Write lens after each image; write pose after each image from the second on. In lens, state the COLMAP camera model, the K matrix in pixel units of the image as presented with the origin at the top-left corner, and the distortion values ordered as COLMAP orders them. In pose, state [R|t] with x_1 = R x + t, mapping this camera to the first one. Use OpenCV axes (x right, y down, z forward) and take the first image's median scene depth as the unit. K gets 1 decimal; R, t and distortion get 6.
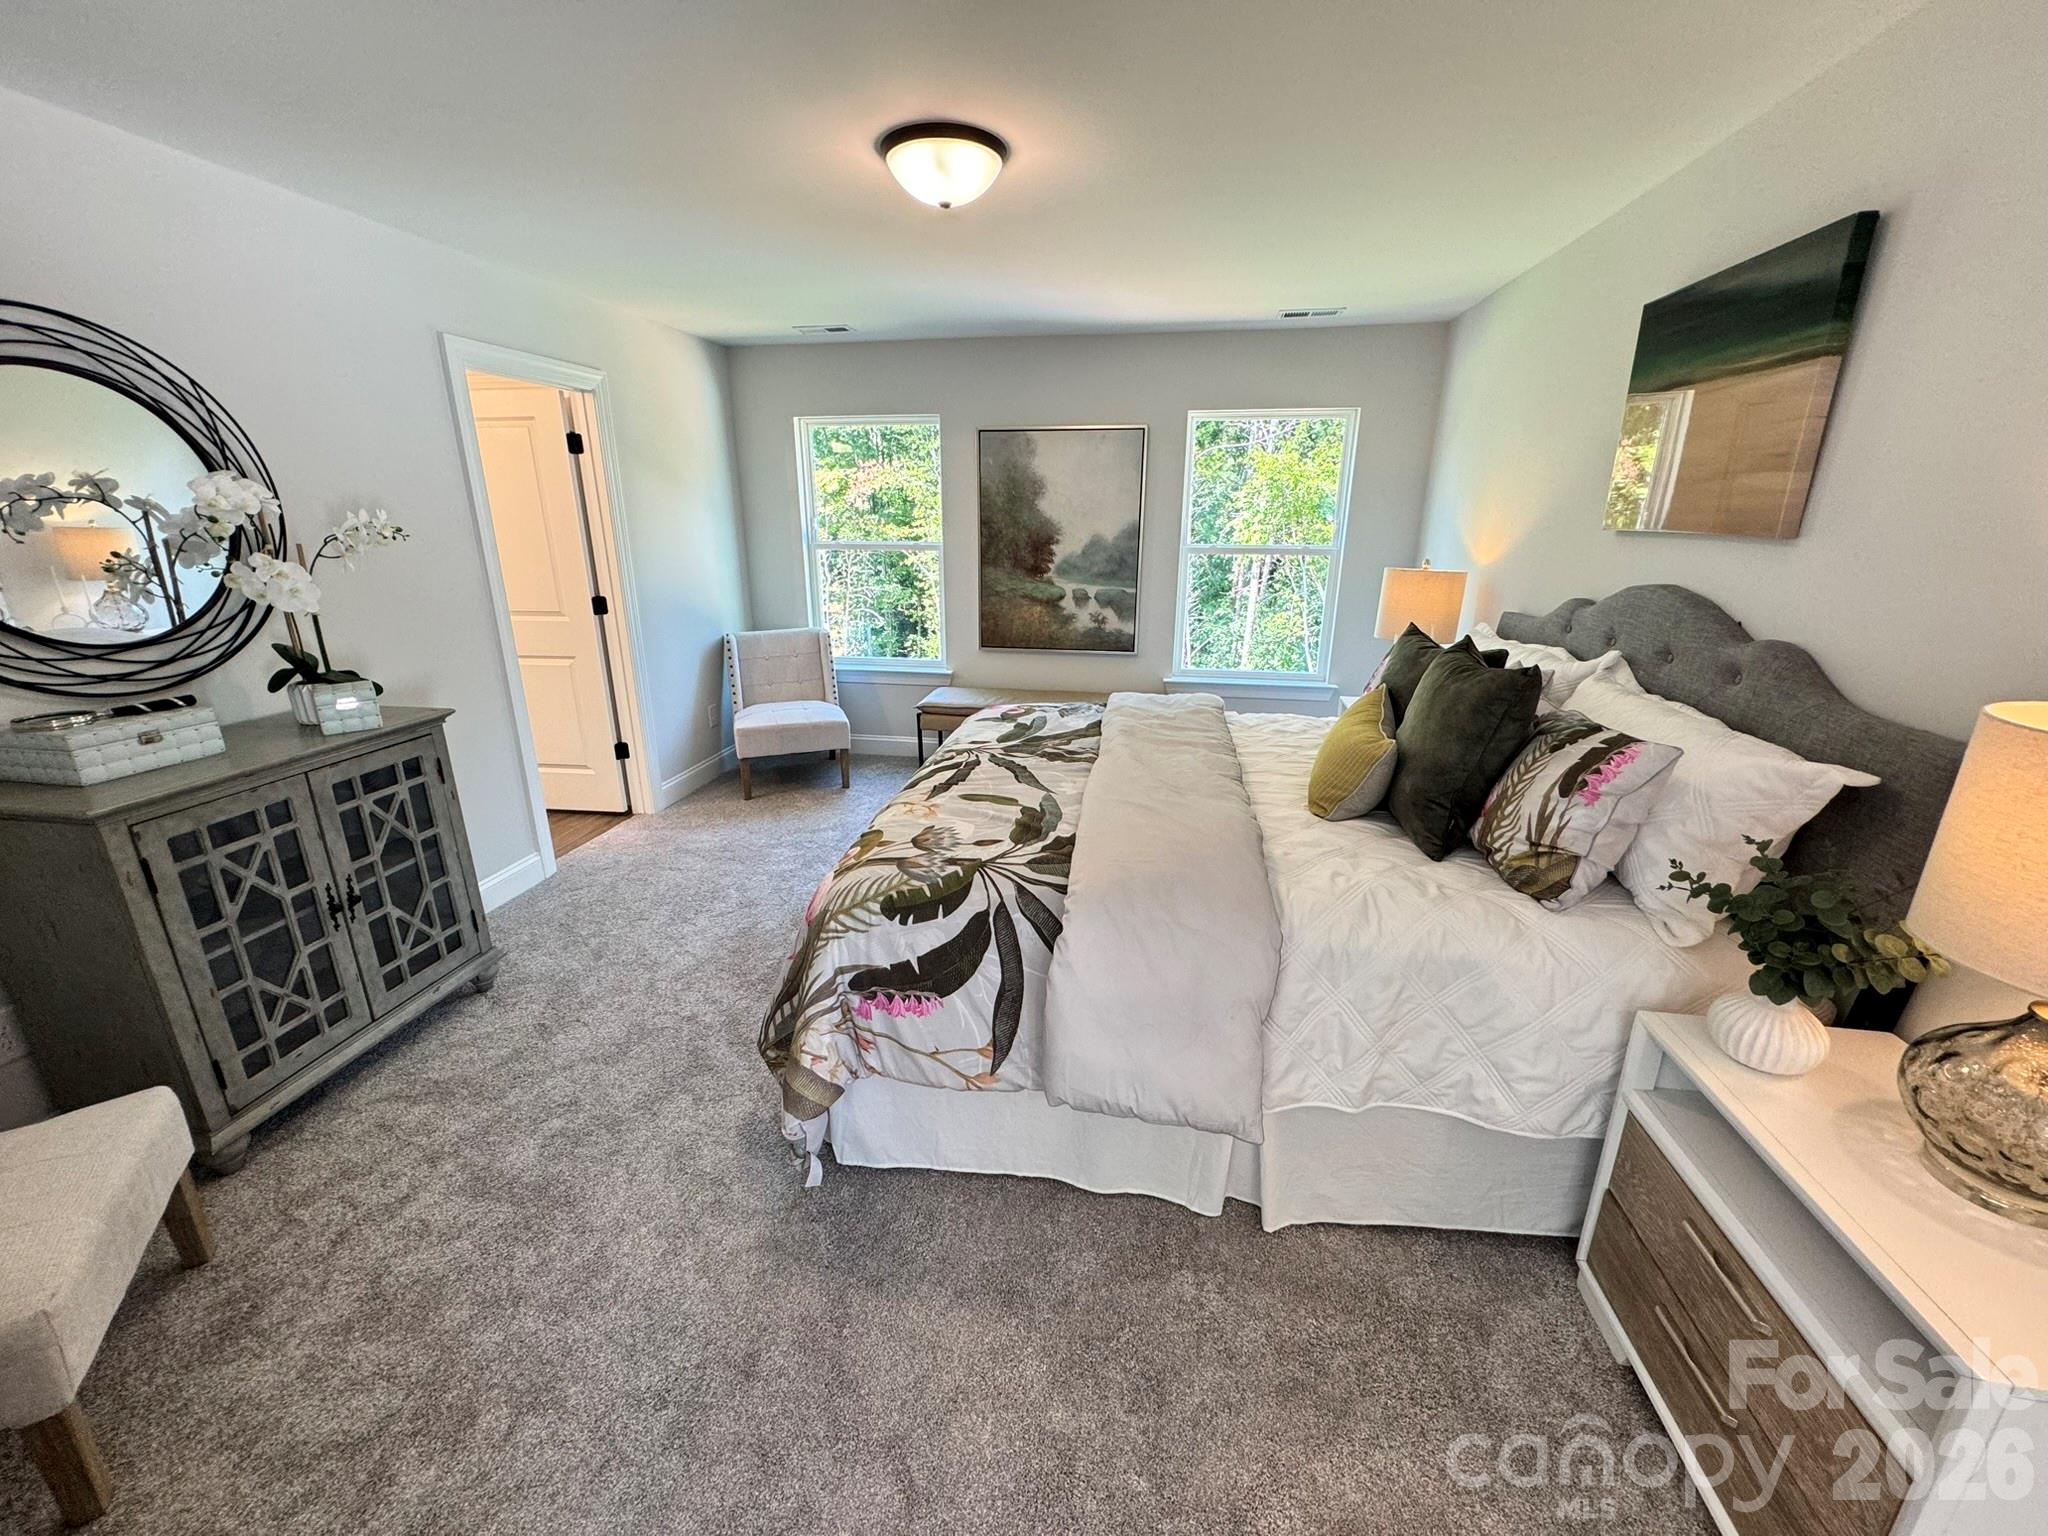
lens RADIAL K [[815.0, 0, 1030.1], [0, 815.0, 765.7], [0, 0, 1]] dist [-0.002141, 0.001047]
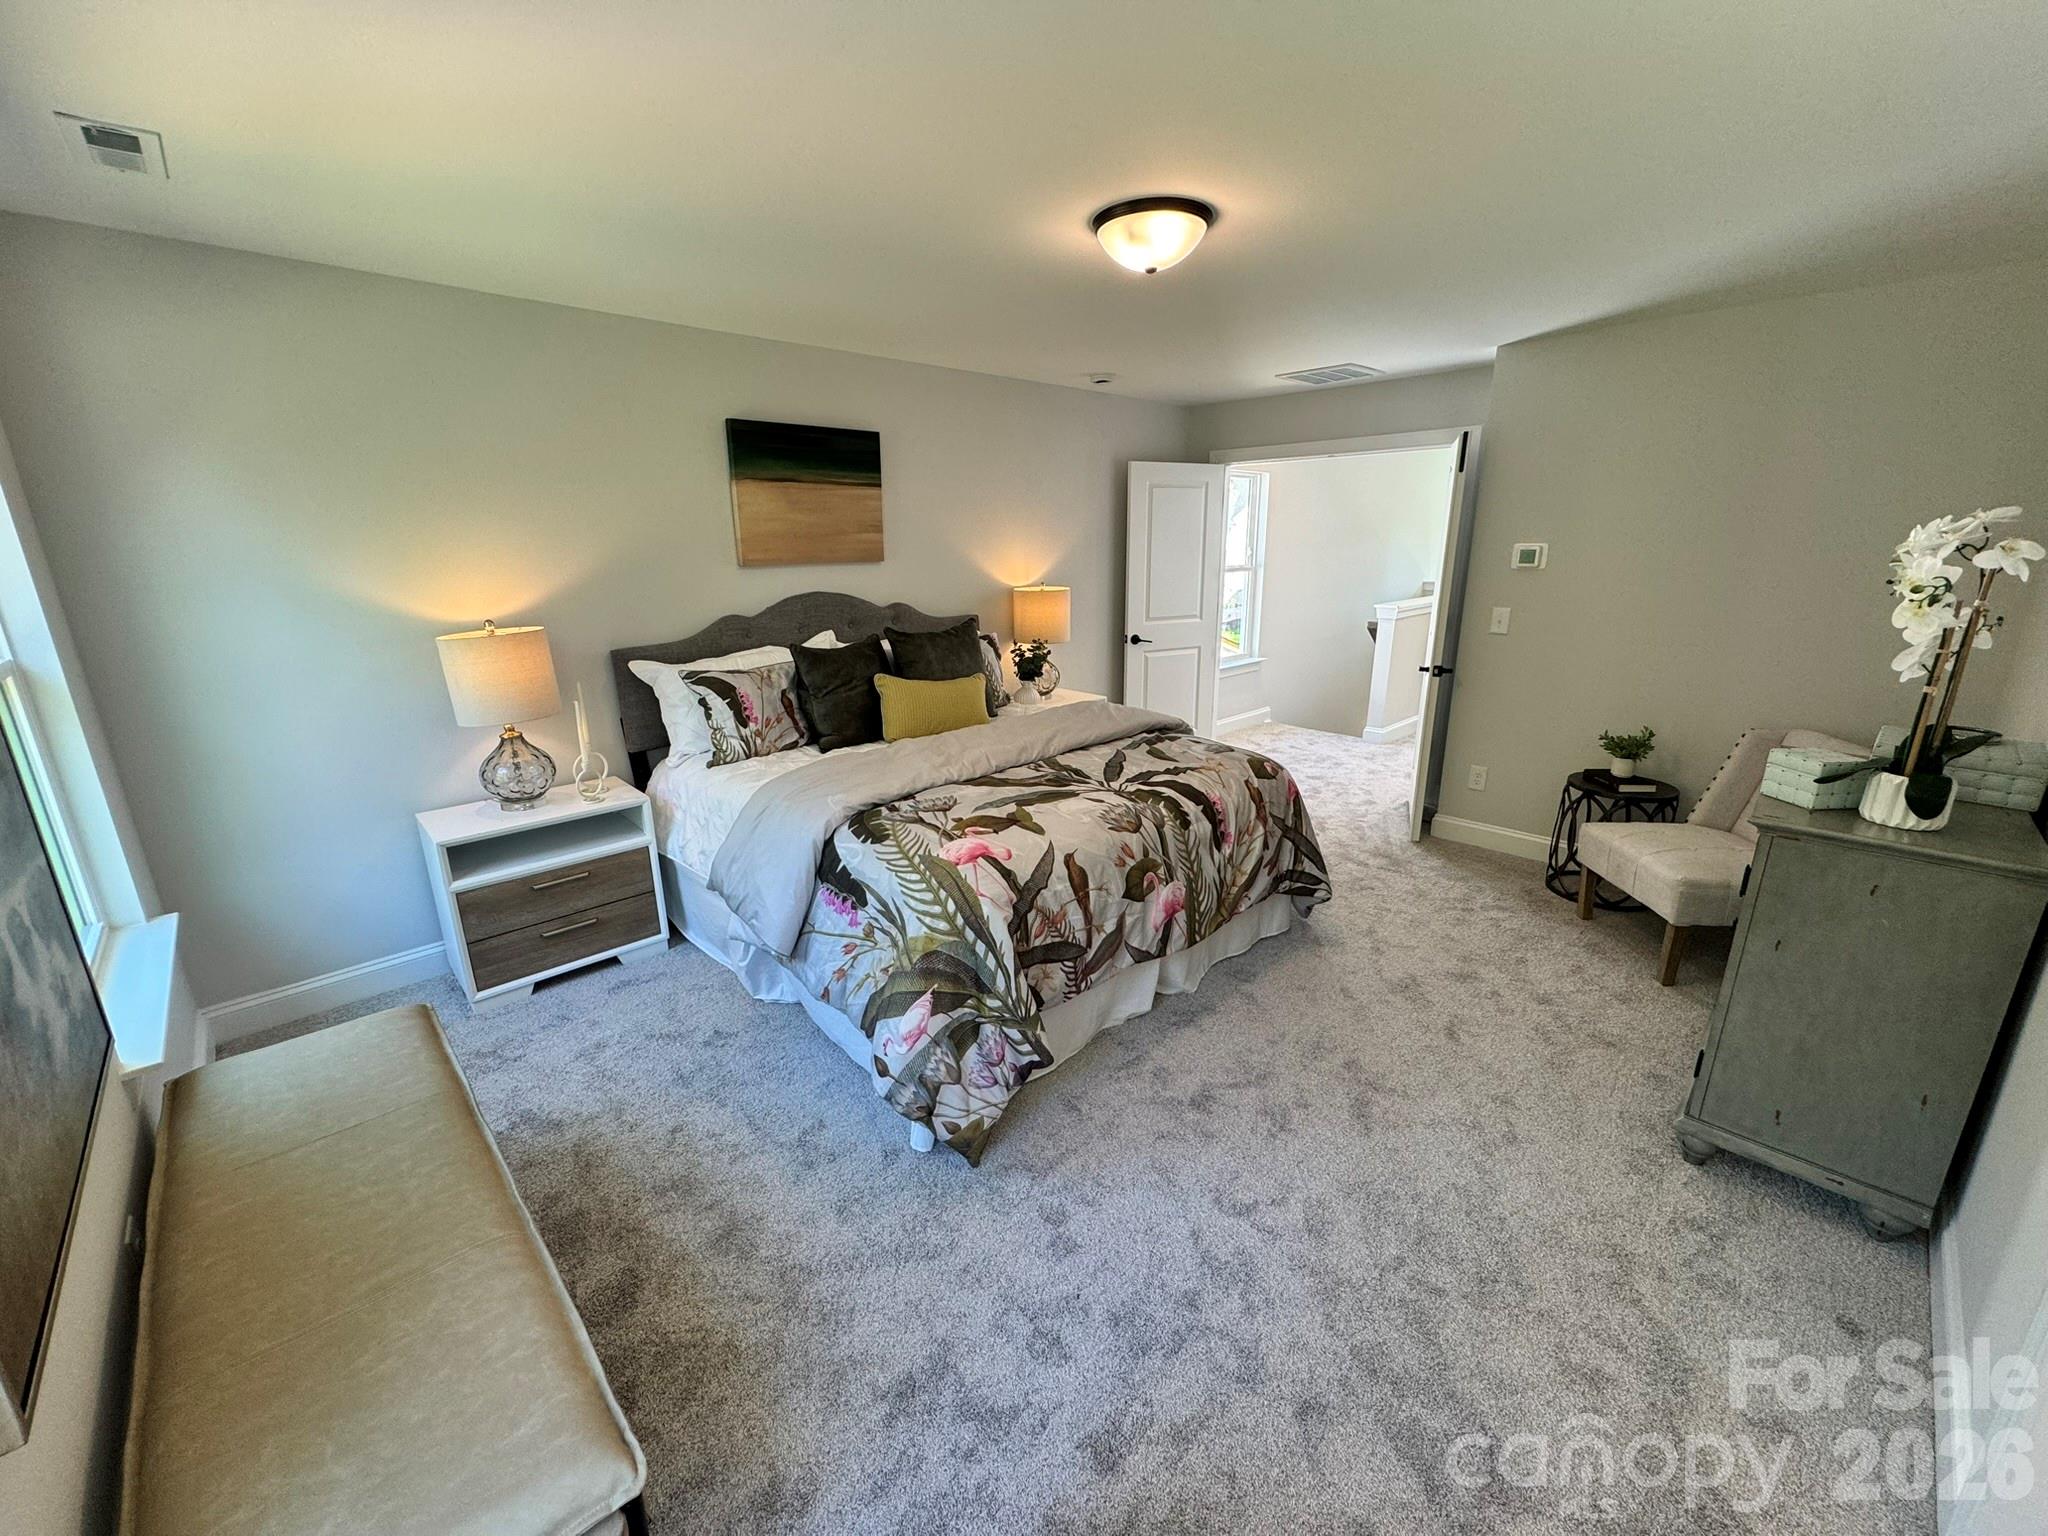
lens RADIAL K [[815.0, 0, 1032.0], [0, 815.0, 762.5], [0, 0, 1]] dist [-0.002141, 0.001047]
pose [[-0.806722, -0.152078, 0.571027, -0.715206], [0.185231, 0.852540, 0.488738, -0.719835], [-0.561150, 0.500048, -0.659593, 2.192756]]
